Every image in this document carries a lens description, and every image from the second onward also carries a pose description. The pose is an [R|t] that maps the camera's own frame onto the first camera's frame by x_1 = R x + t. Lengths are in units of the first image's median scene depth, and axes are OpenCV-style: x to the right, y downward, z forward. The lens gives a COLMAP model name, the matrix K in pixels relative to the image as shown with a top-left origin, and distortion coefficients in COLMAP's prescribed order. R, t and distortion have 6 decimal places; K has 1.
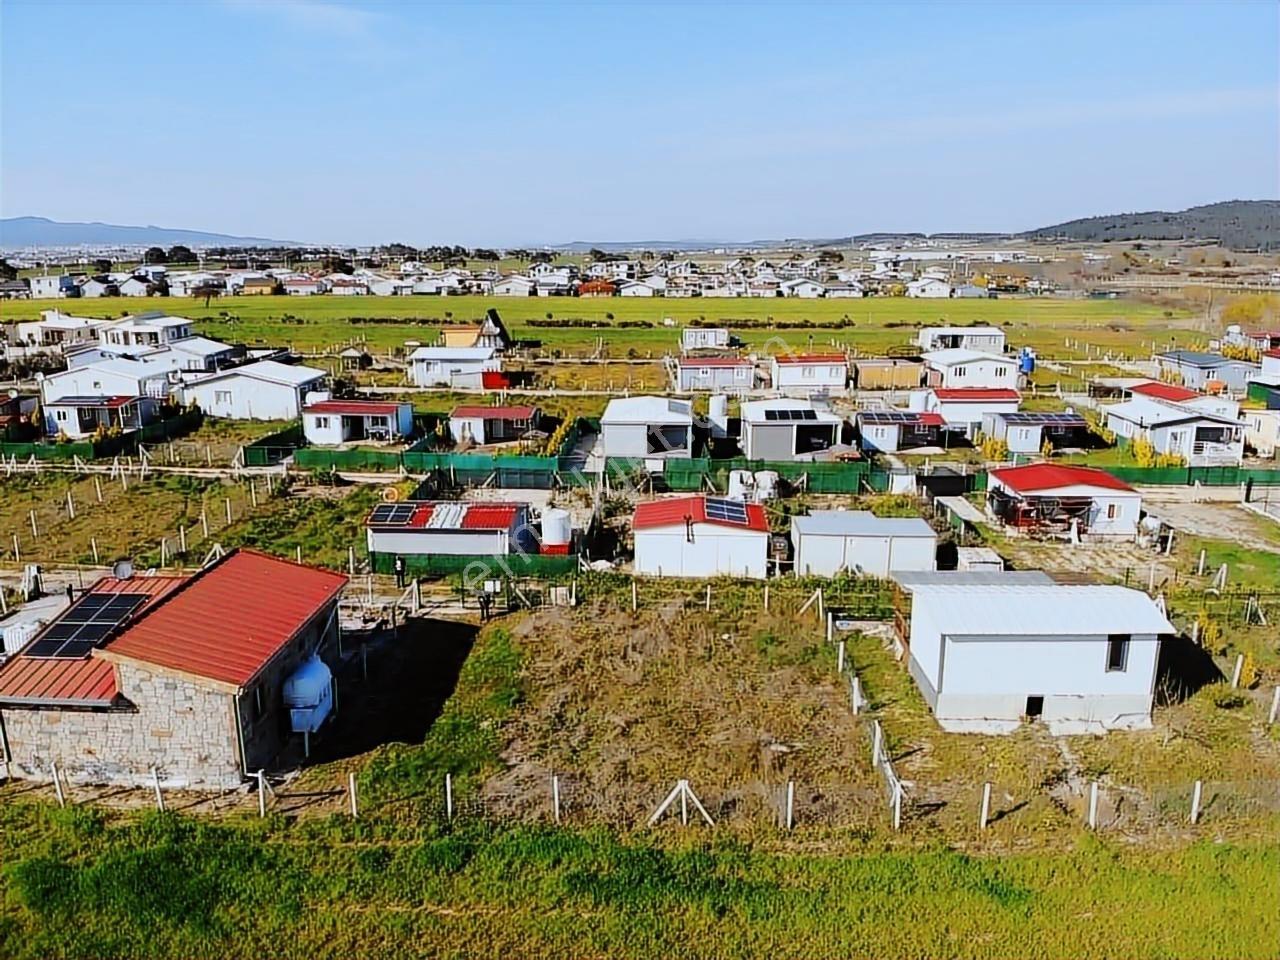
lens RADIAL K [[929.4, 0, 640.0], [0, 929.4, 480.0], [0, 0, 1]] dist [0.109389, -0.234012]
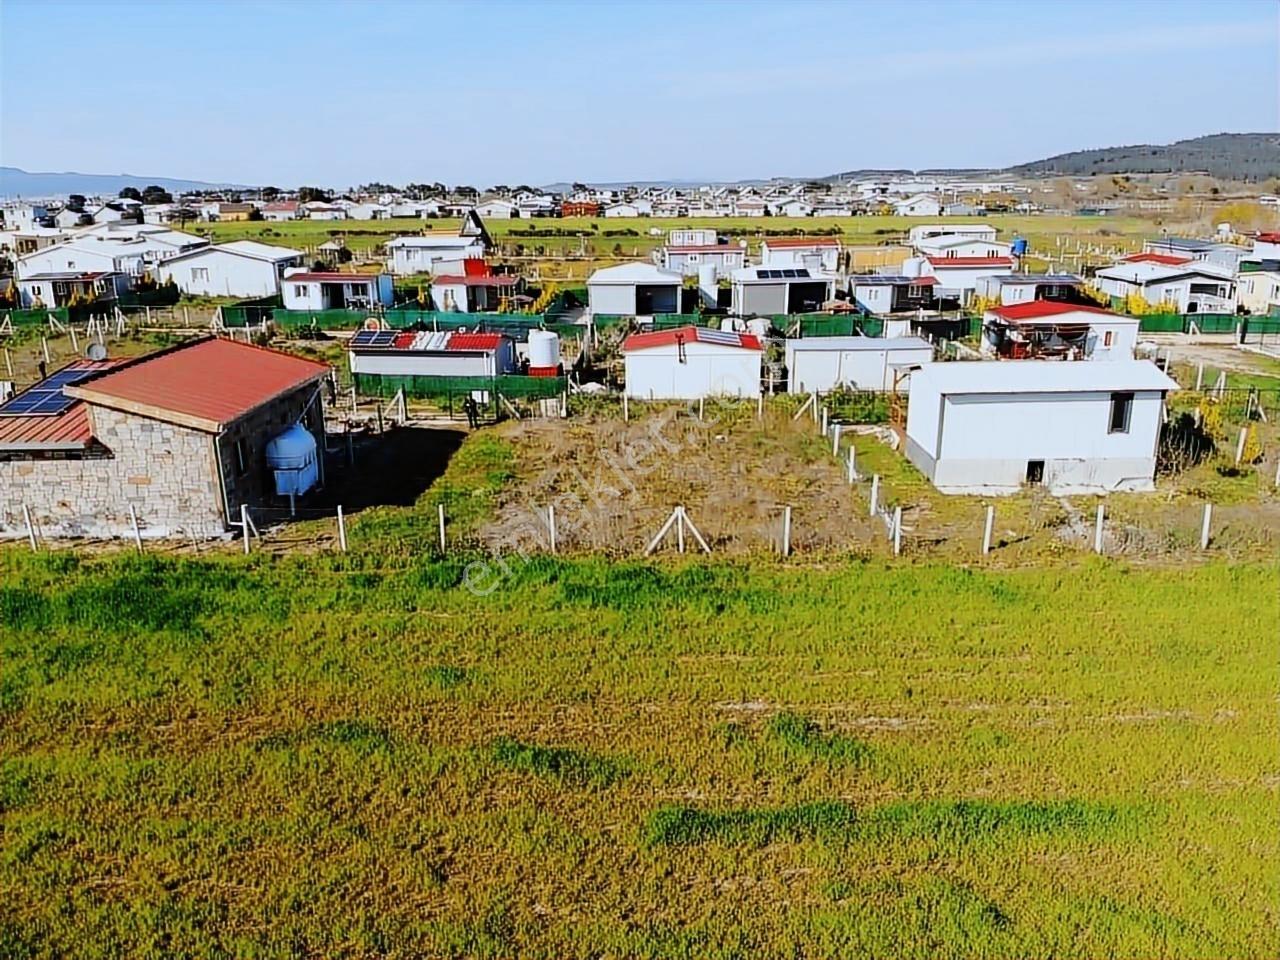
lens RADIAL K [[929.4, 0, 640.0], [0, 929.4, 480.0], [0, 0, 1]] dist [0.109389, -0.234012]
pose [[0.999833, -0.012691, 0.013165, -0.004626], [0.011932, 0.998344, 0.056266, 0.135339], [-0.013857, -0.056100, 0.998329, 0.016849]]
